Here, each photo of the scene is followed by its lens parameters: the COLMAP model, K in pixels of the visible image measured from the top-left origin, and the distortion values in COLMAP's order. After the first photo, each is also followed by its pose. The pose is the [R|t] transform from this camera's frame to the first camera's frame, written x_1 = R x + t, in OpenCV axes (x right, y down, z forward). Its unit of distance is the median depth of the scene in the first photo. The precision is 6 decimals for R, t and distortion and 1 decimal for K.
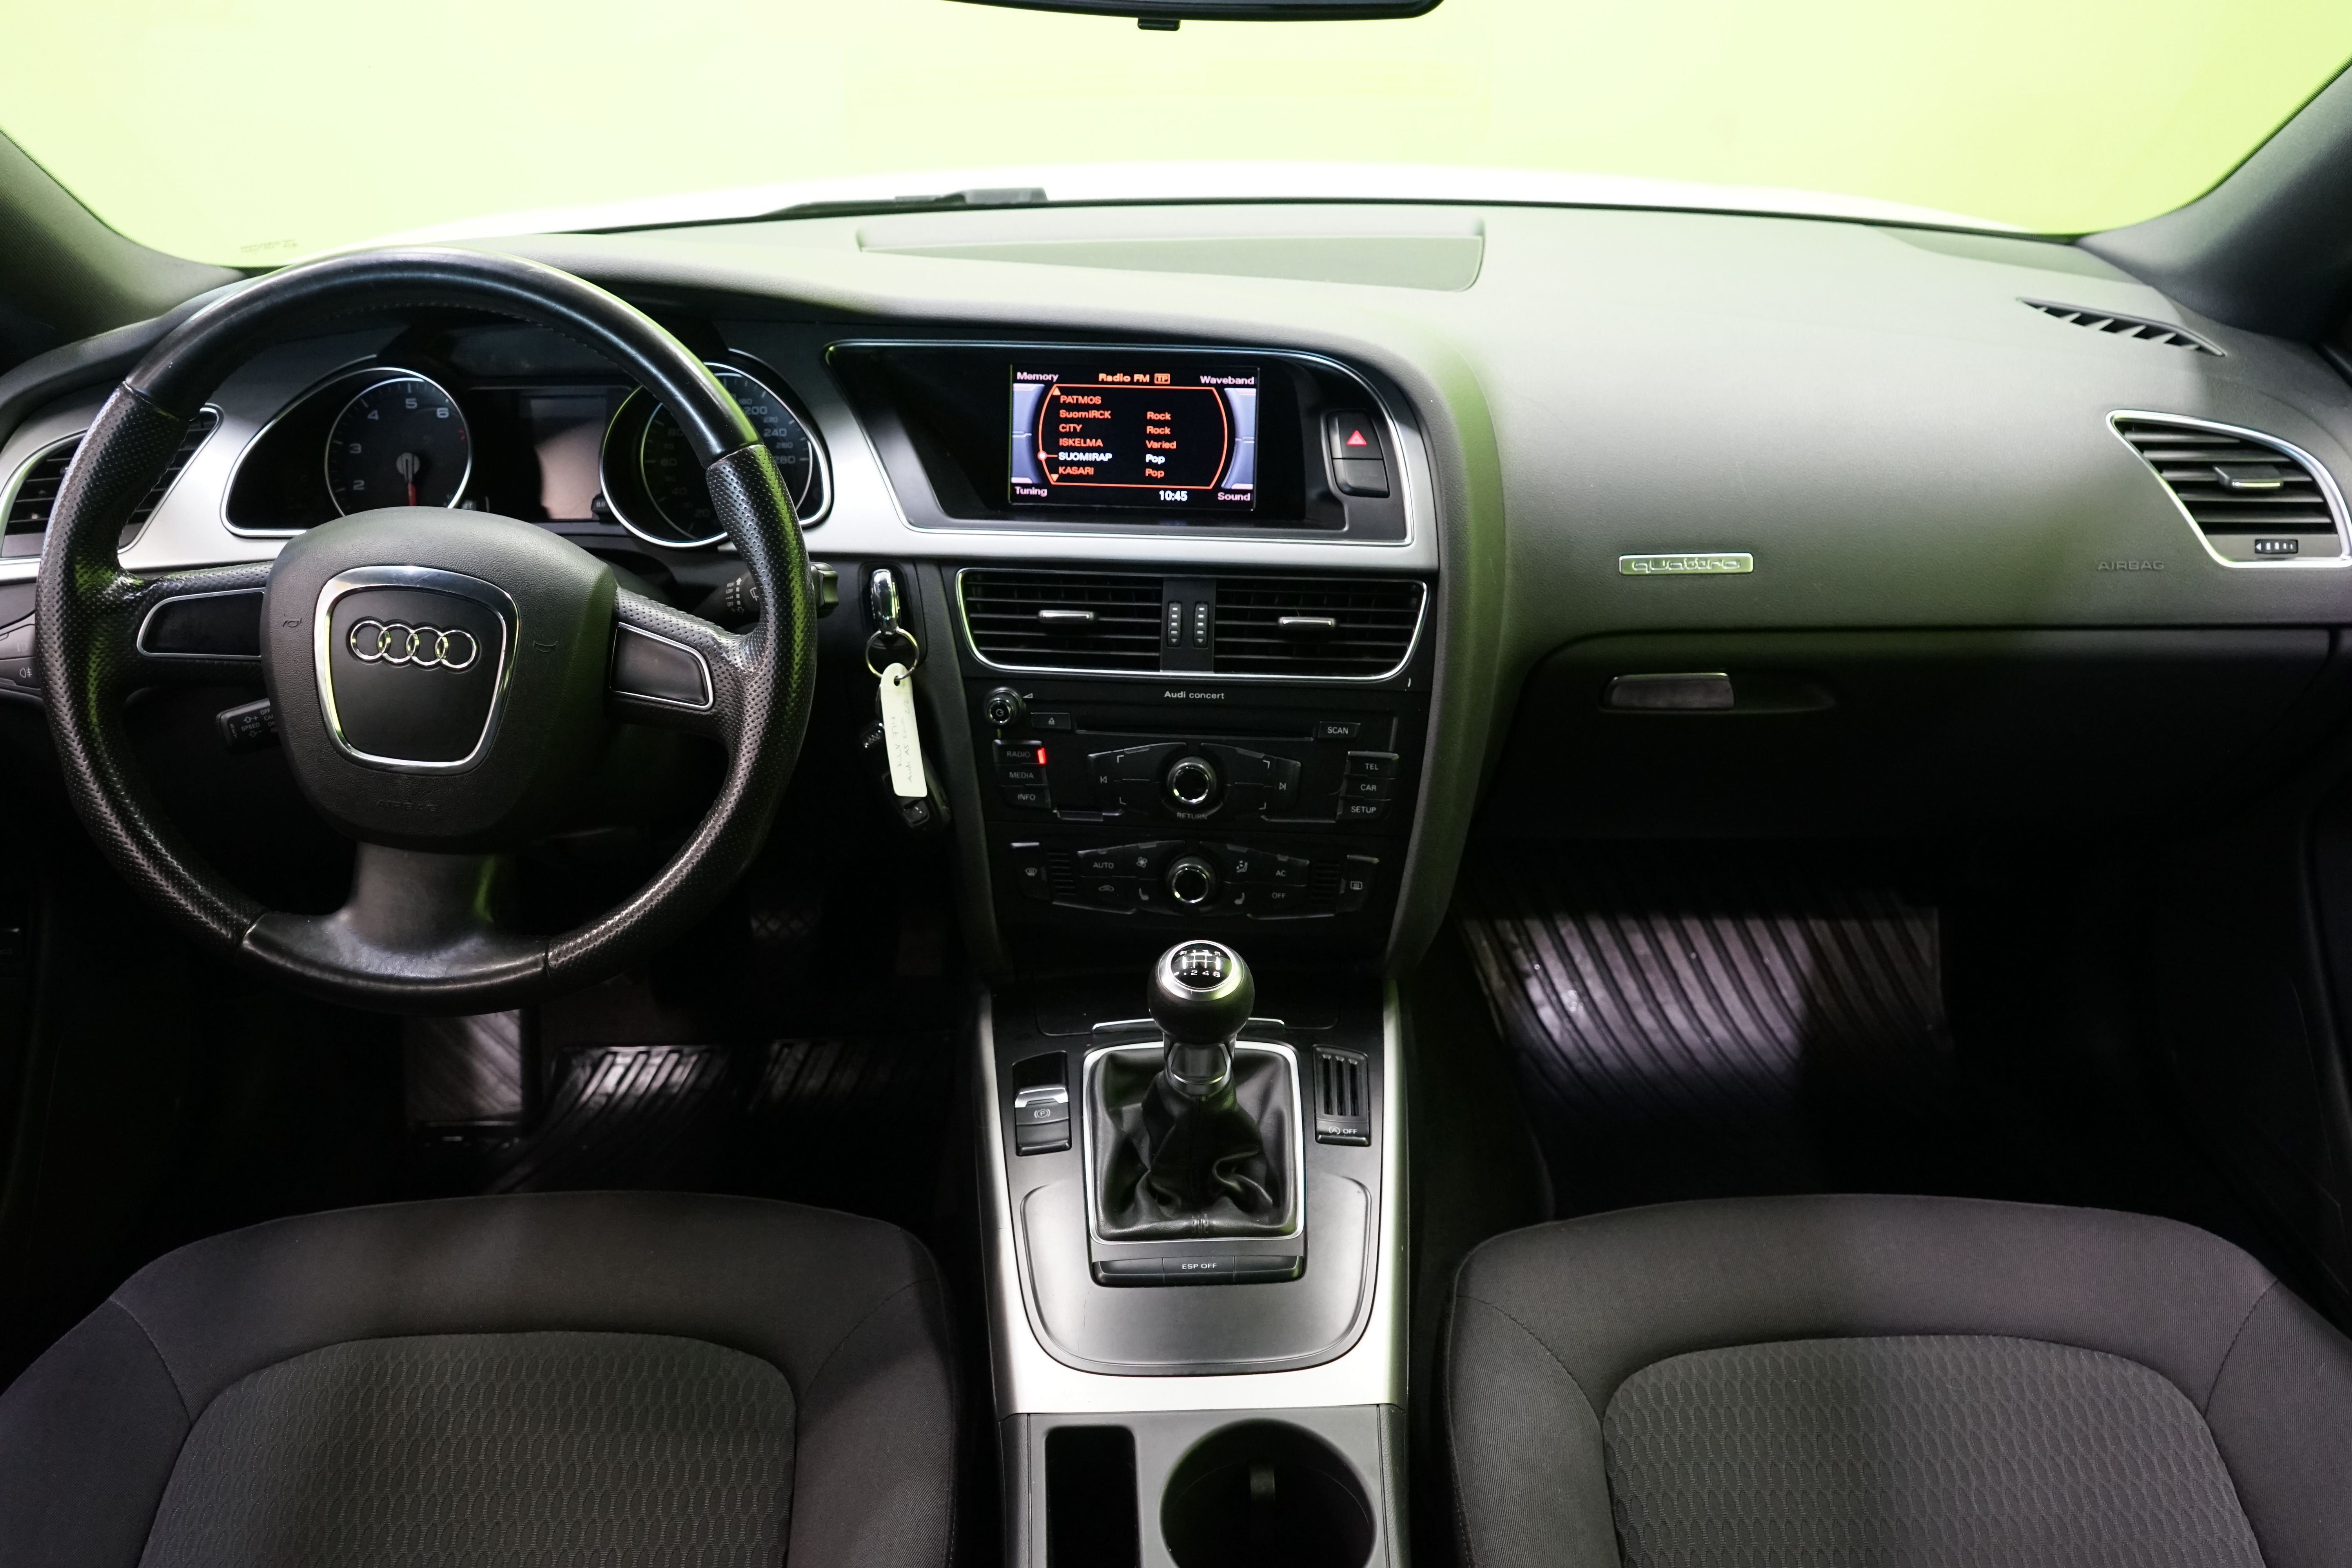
lens RADIAL K [[2006.1, 0, 1176.0], [0, 2006.1, 784.0], [0, 0, 1]] dist [-0.038307, 0.049403]
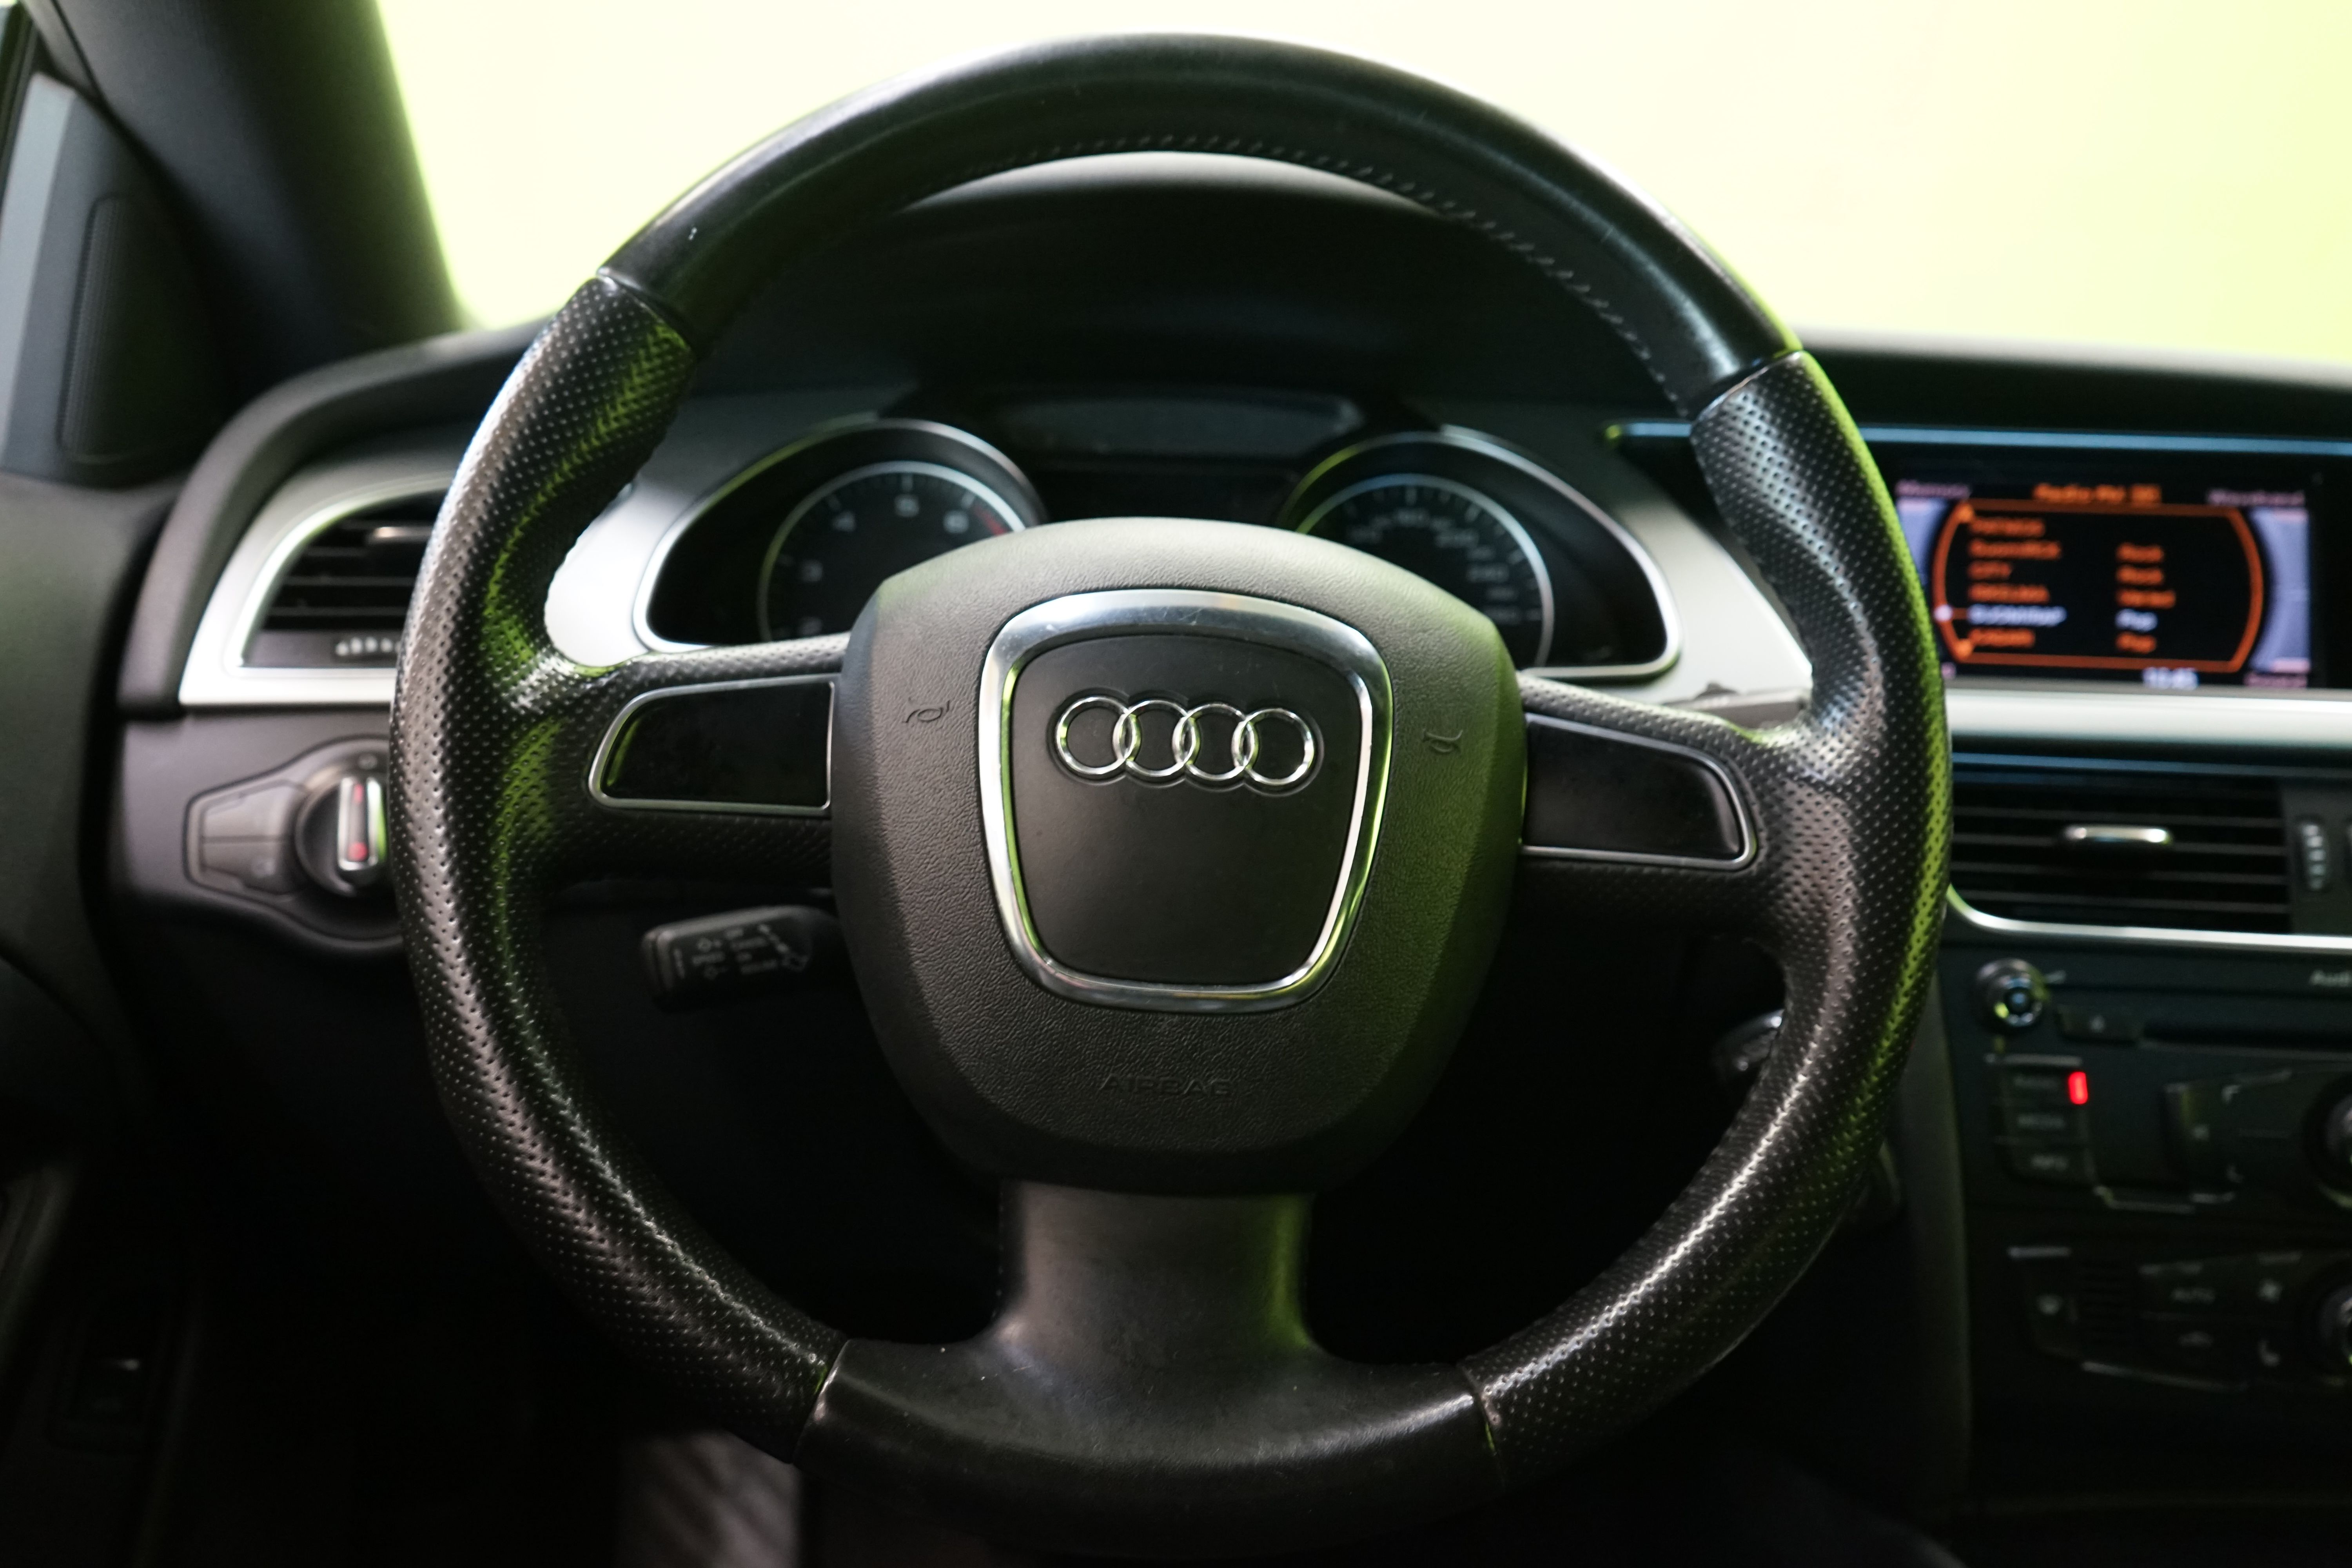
lens RADIAL K [[2006.1, 0, 1176.0], [0, 2006.1, 784.0], [0, 0, 1]] dist [-0.038307, 0.049403]
pose [[0.999493, 0.031236, 0.006185, -0.312093], [-0.028649, 0.966922, -0.253459, 0.050184], [-0.013897, 0.253154, 0.967326, 0.434057]]
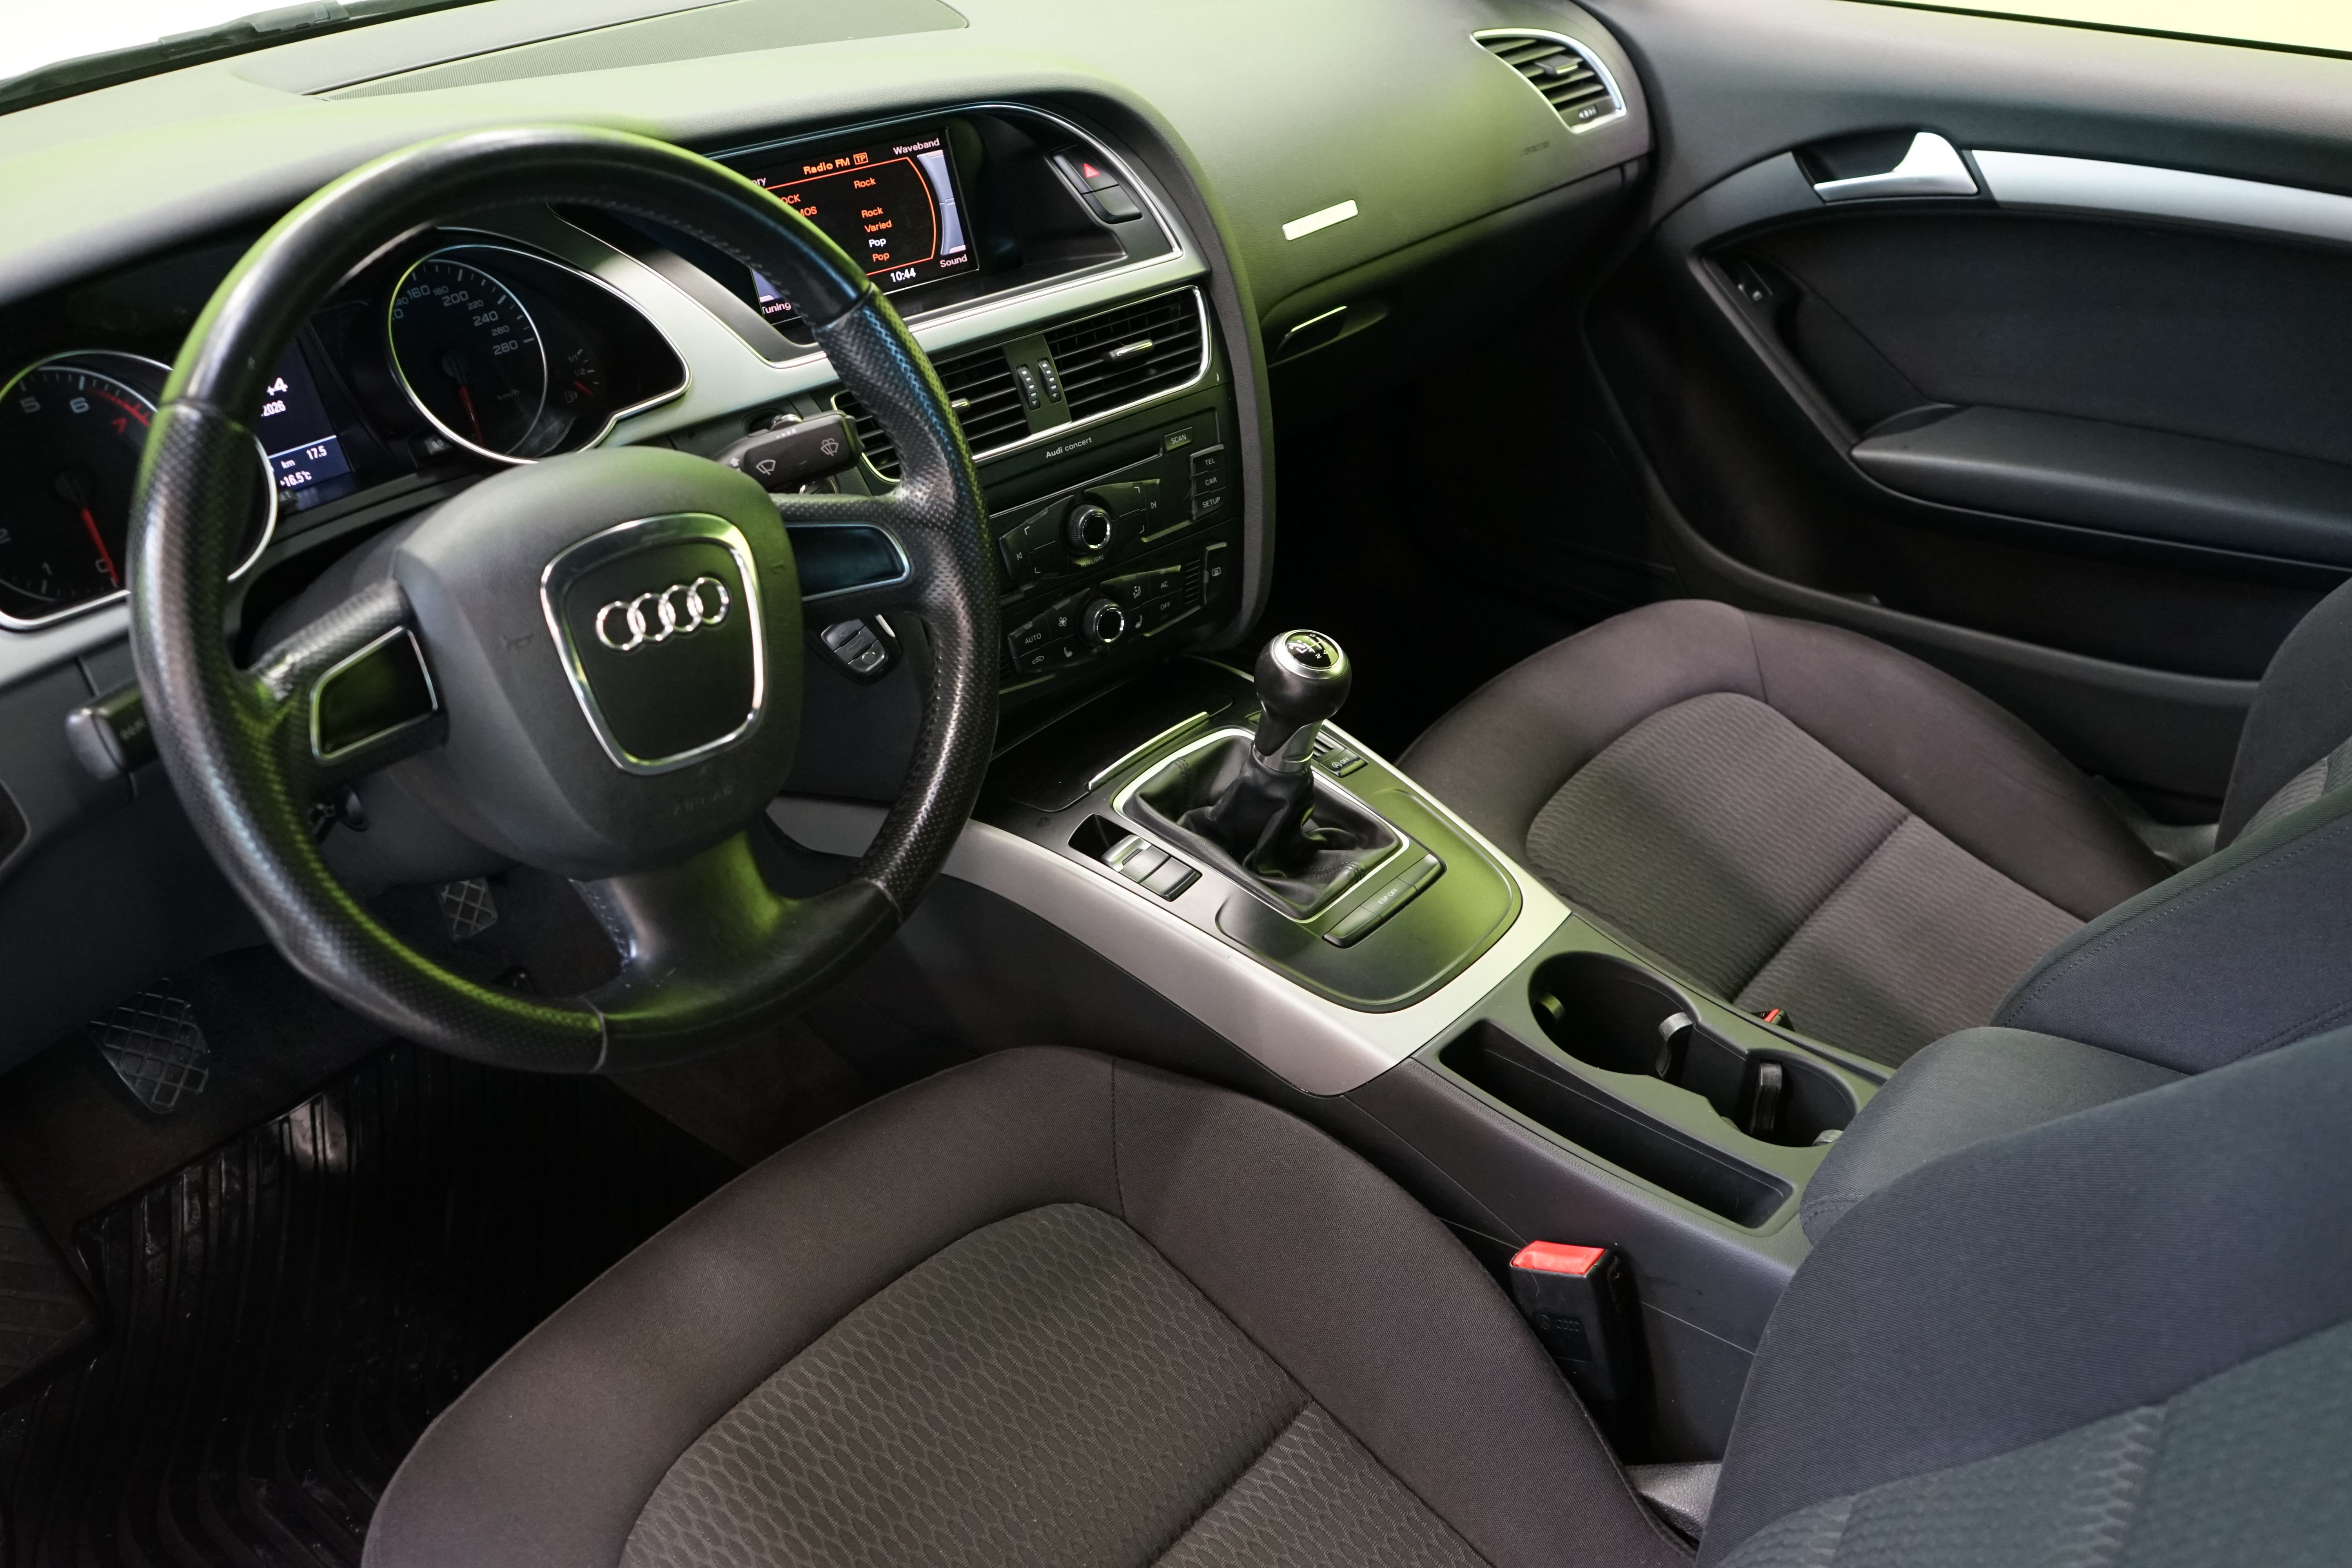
lens RADIAL K [[2006.1, 0, 1176.0], [0, 2006.1, 784.0], [0, 0, 1]] dist [-0.038307, 0.049403]
pose [[0.662787, -0.396272, 0.635360, -0.647288], [0.314141, 0.917364, 0.244455, -0.114716], [-0.679727, 0.037571, 0.732502, 0.202746]]
